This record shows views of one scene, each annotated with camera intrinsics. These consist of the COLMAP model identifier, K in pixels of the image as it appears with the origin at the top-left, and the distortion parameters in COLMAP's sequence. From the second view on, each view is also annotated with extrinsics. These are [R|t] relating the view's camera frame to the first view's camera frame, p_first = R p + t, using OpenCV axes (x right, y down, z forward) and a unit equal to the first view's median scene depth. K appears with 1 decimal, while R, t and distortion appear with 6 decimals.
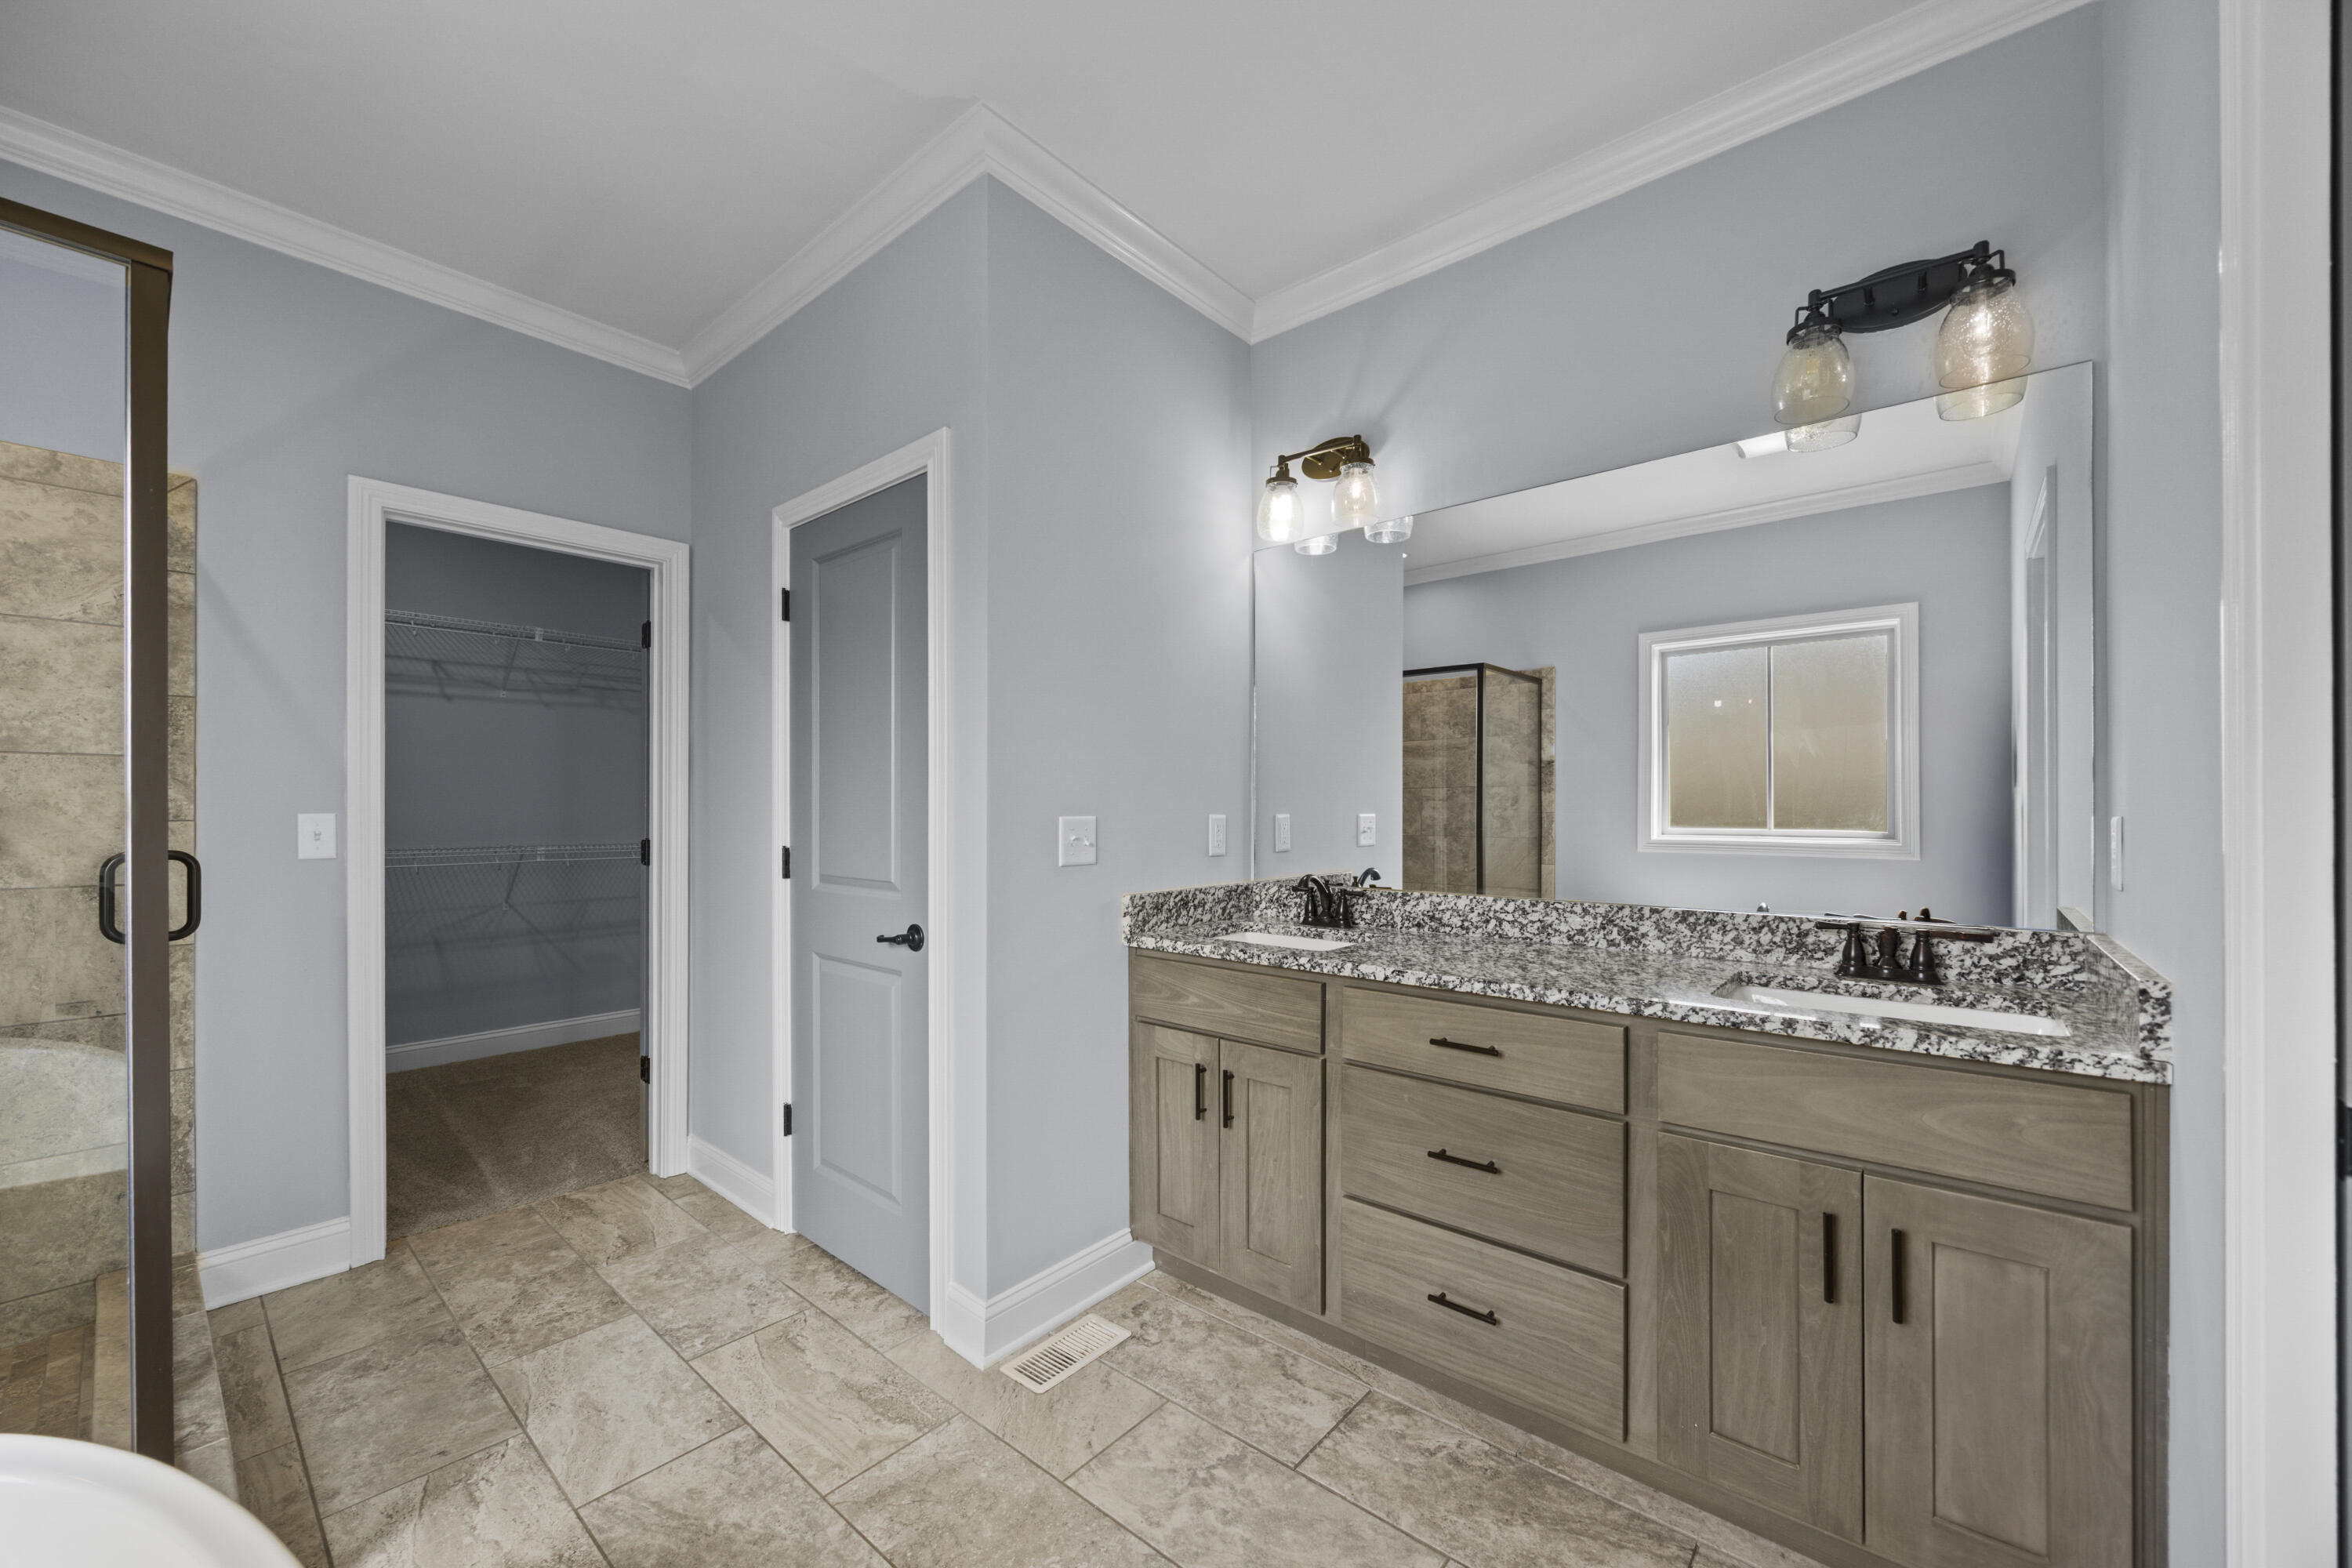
lens RADIAL K [[901.7, 0, 1176.5], [0, 901.7, 798.4], [0, 0, 1]] dist [-0.001162, 0.000048]
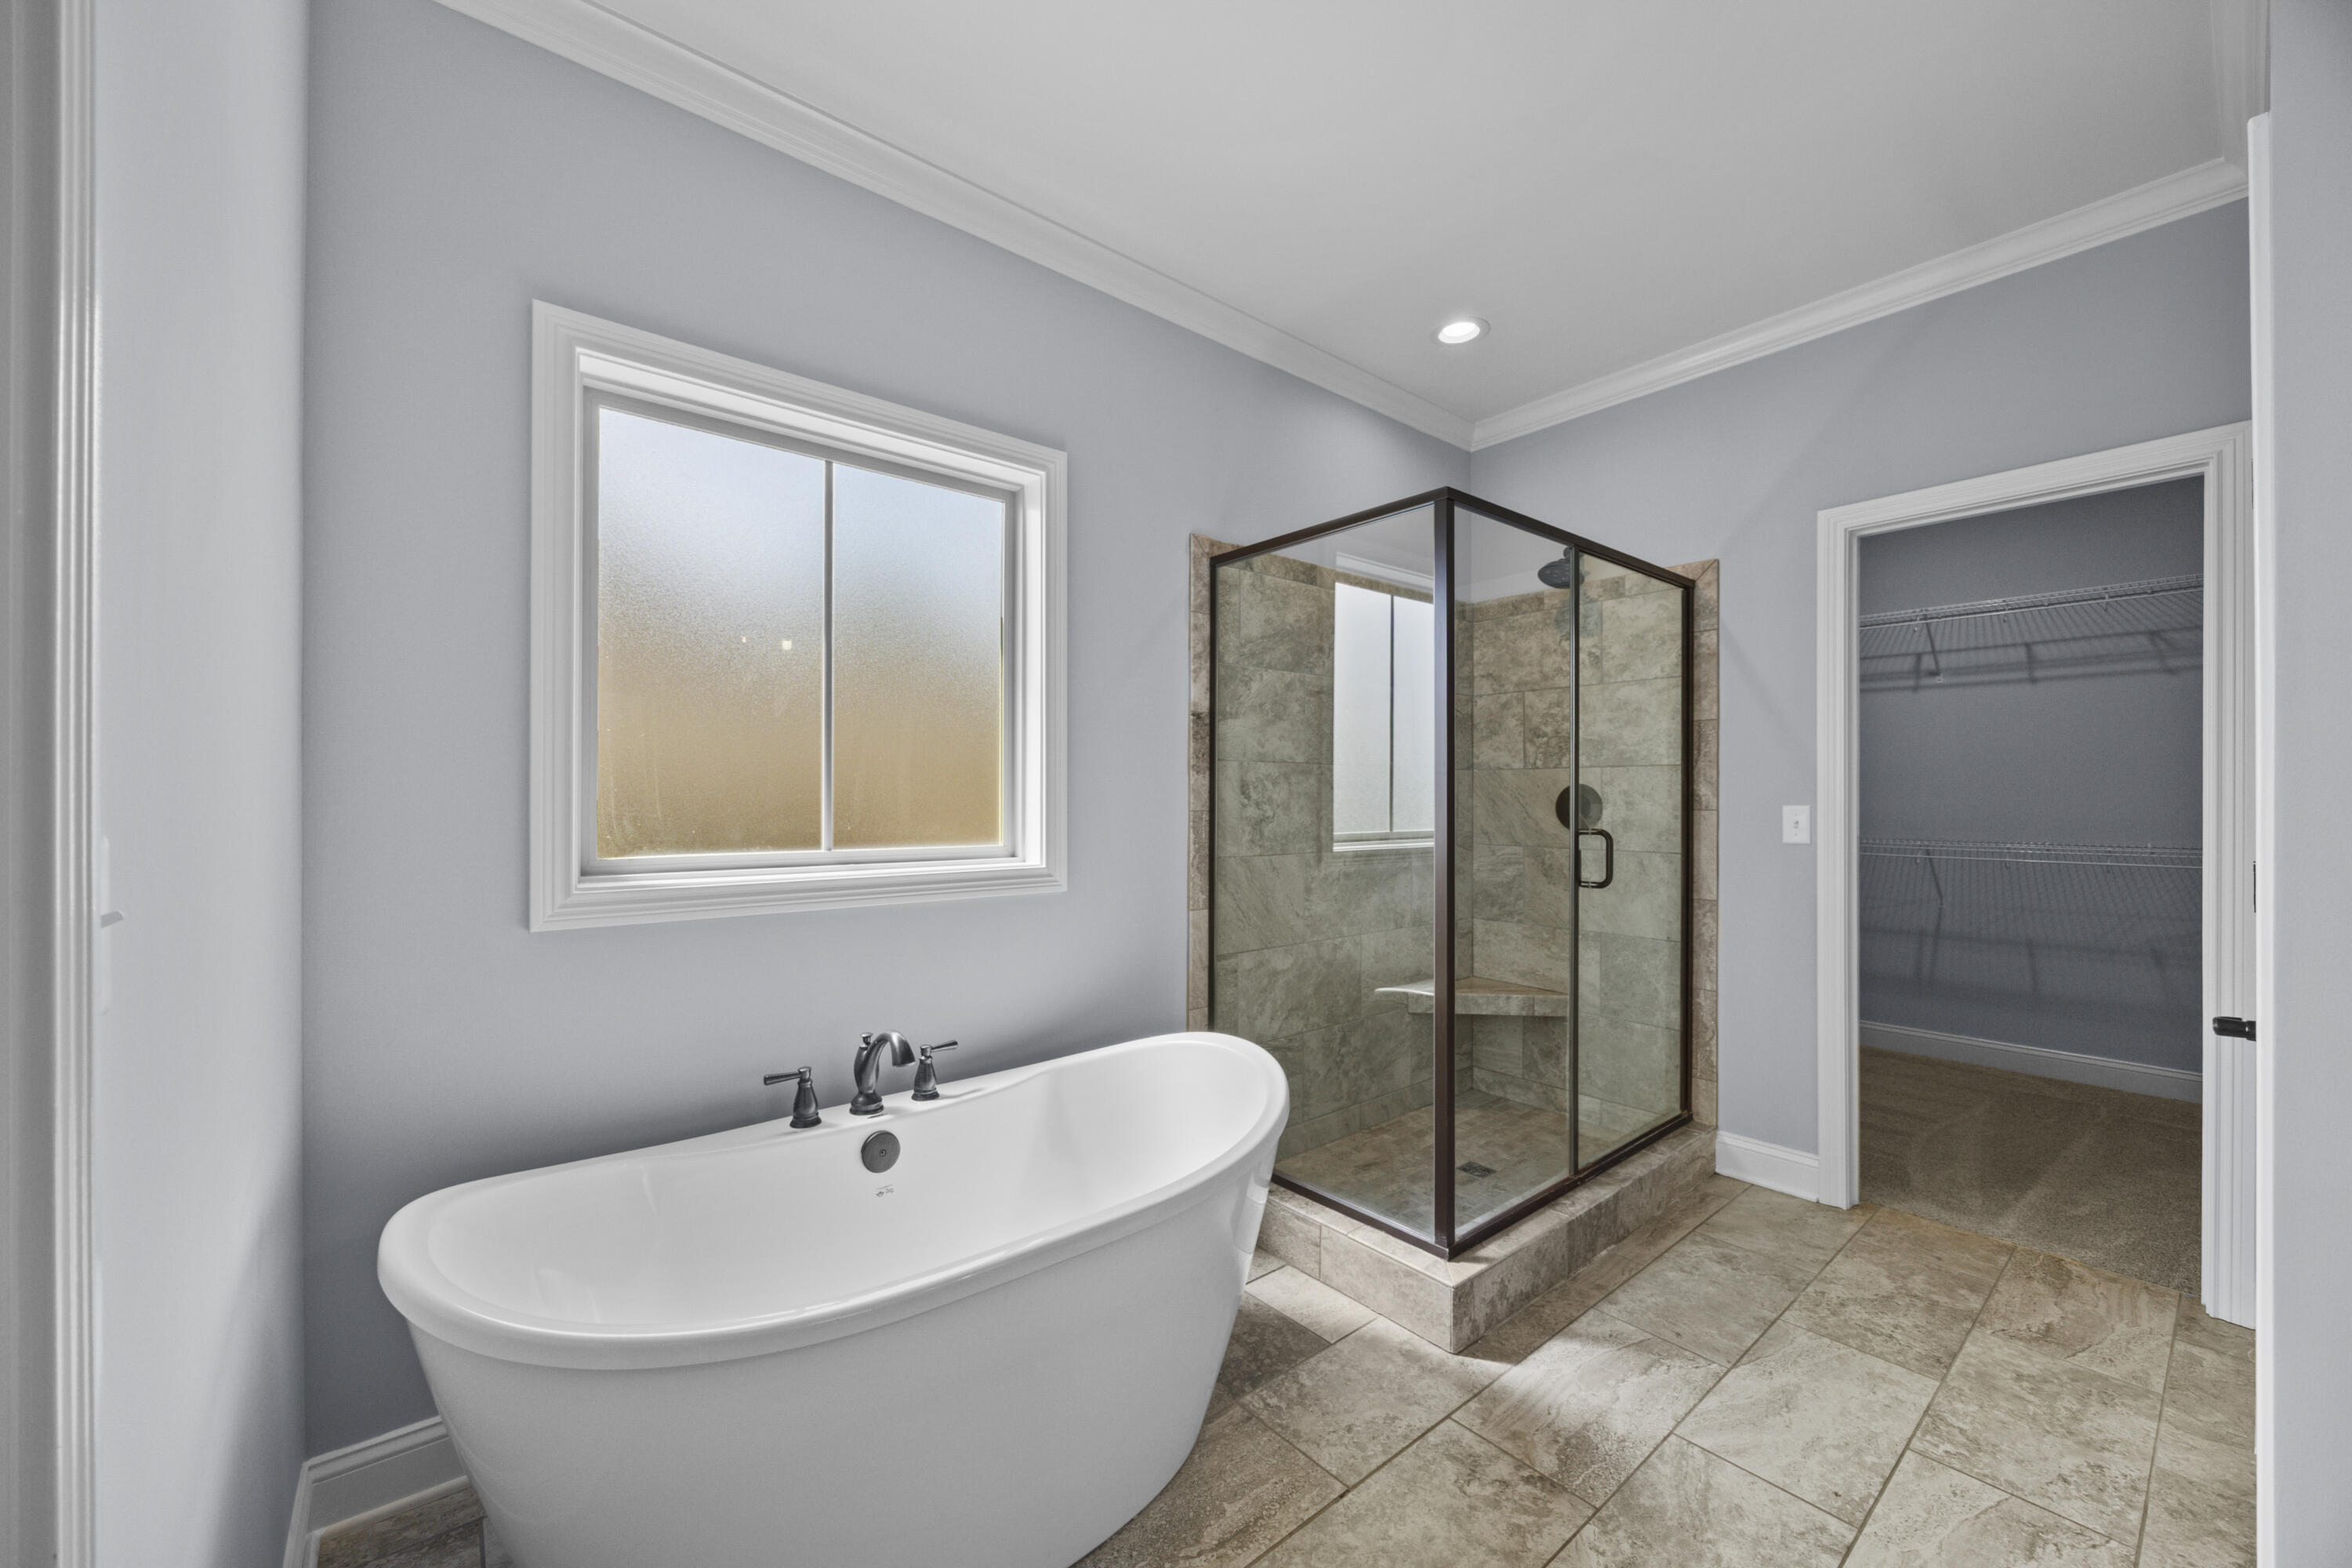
lens RADIAL K [[901.7, 0, 1176.5], [0, 901.7, 798.4], [0, 0, 1]] dist [-0.001162, 0.000048]
pose [[-0.174960, -0.001024, -0.984575, 0.379207], [0.010842, 0.999937, -0.002967, 0.001622], [0.984516, -0.011194, -0.174938, 0.423704]]
